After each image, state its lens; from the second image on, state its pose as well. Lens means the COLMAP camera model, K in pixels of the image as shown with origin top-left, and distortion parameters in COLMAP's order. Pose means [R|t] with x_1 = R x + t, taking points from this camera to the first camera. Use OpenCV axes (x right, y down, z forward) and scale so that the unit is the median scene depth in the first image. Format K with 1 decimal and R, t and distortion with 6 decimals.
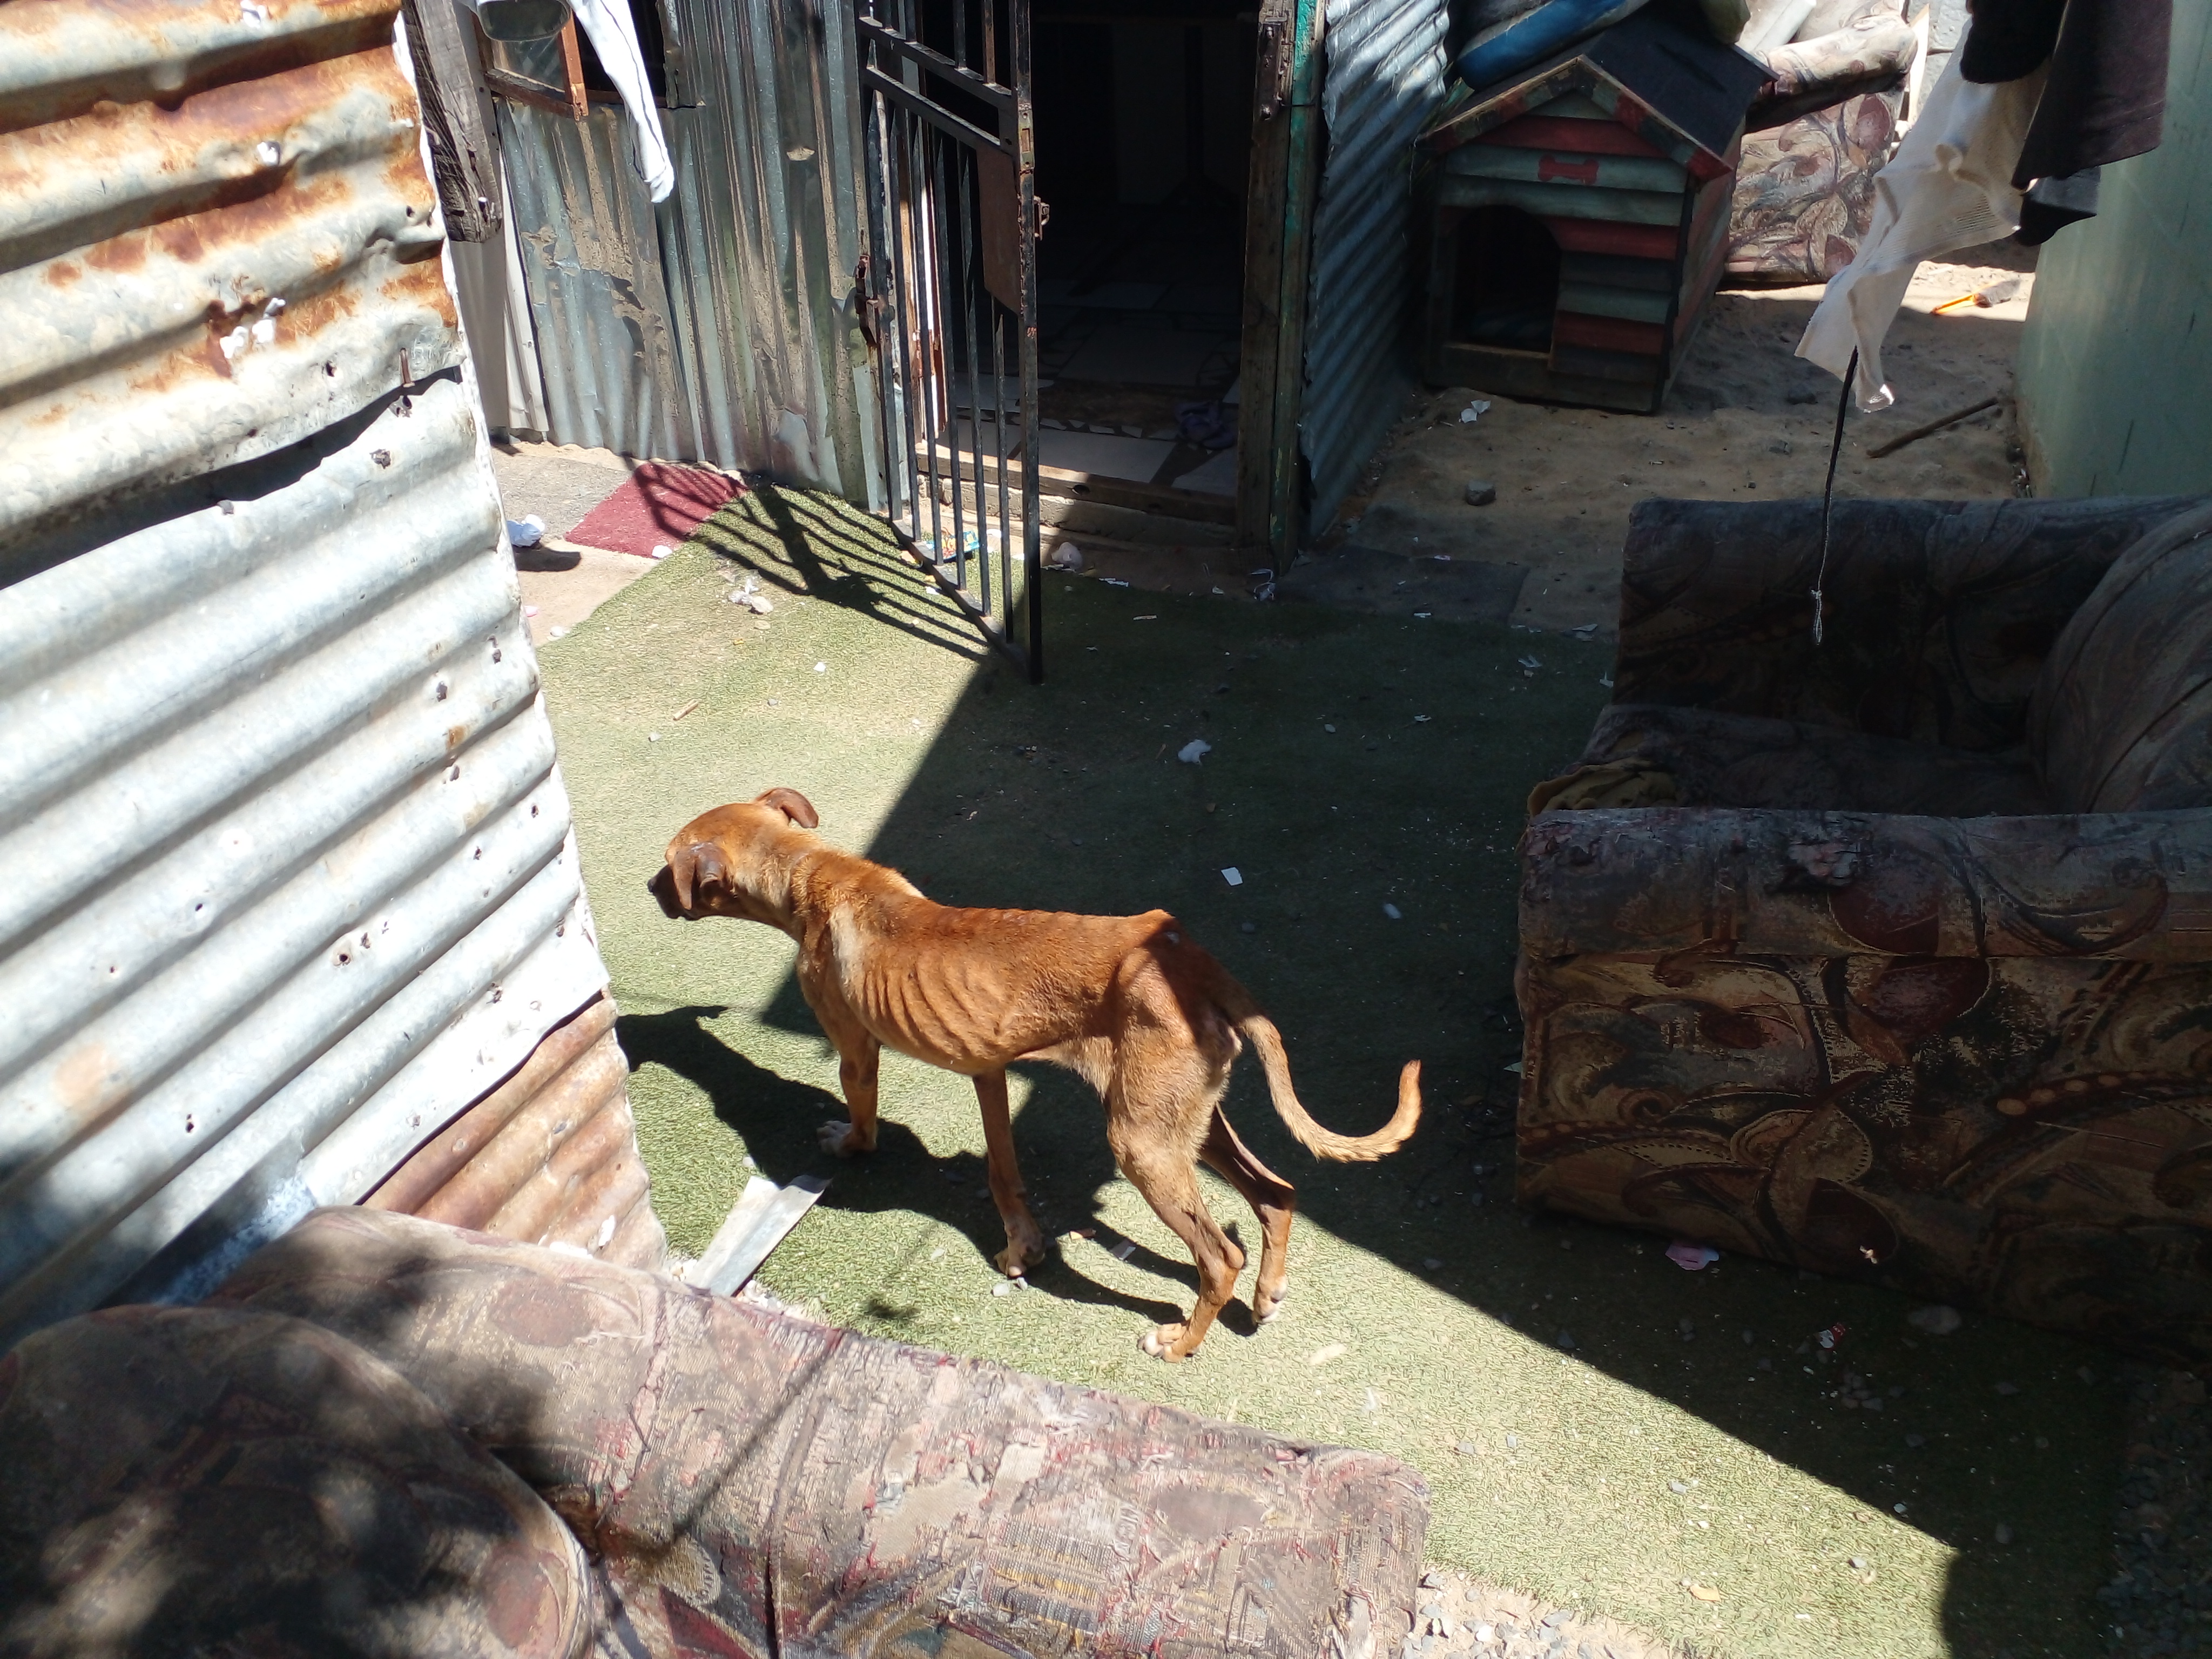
lens RADIAL K [[1714.8, 0, 1096.3], [0, 1714.8, 882.7], [0, 0, 1]] dist [-0.023960, -0.030382]
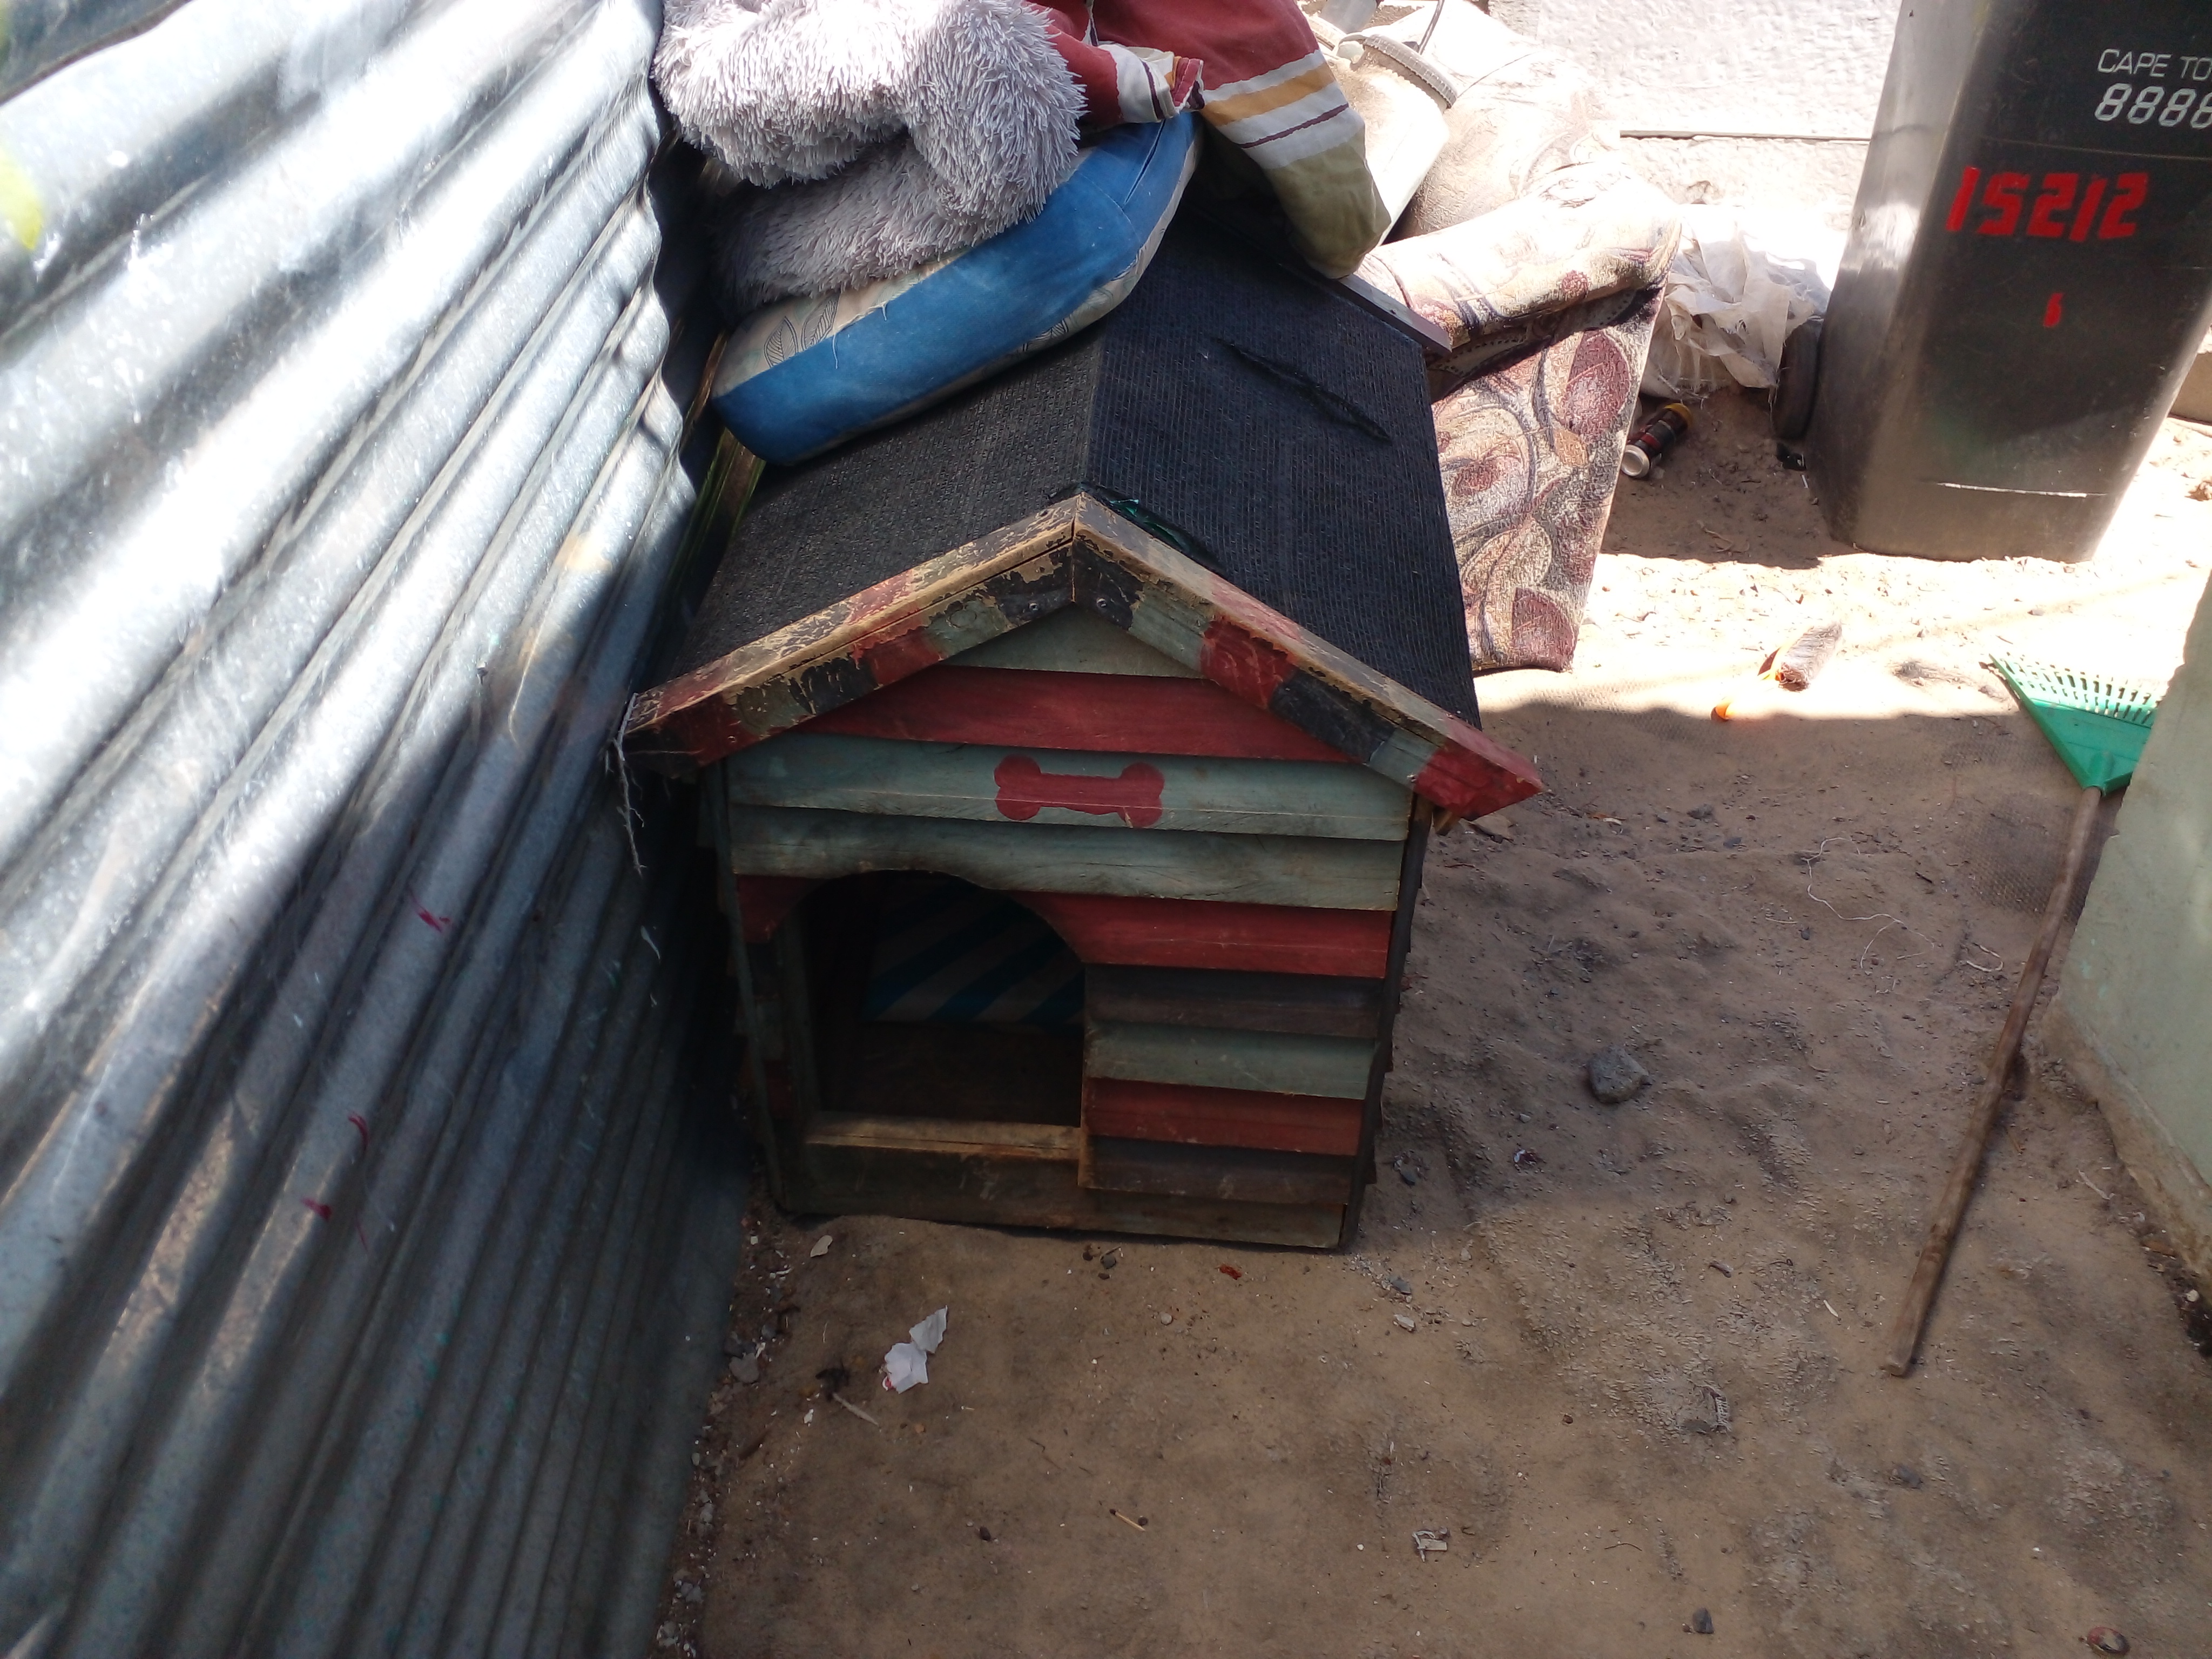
lens RADIAL K [[1714.8, 0, 1100.9], [0, 1714.8, 832.3], [0, 0, 1]] dist [-0.023960, -0.030382]
pose [[0.929954, -0.178105, 0.321658, 0.155478], [0.166368, 0.983994, 0.063856, -0.404100], [-0.327883, -0.005870, 0.944700, 0.621115]]
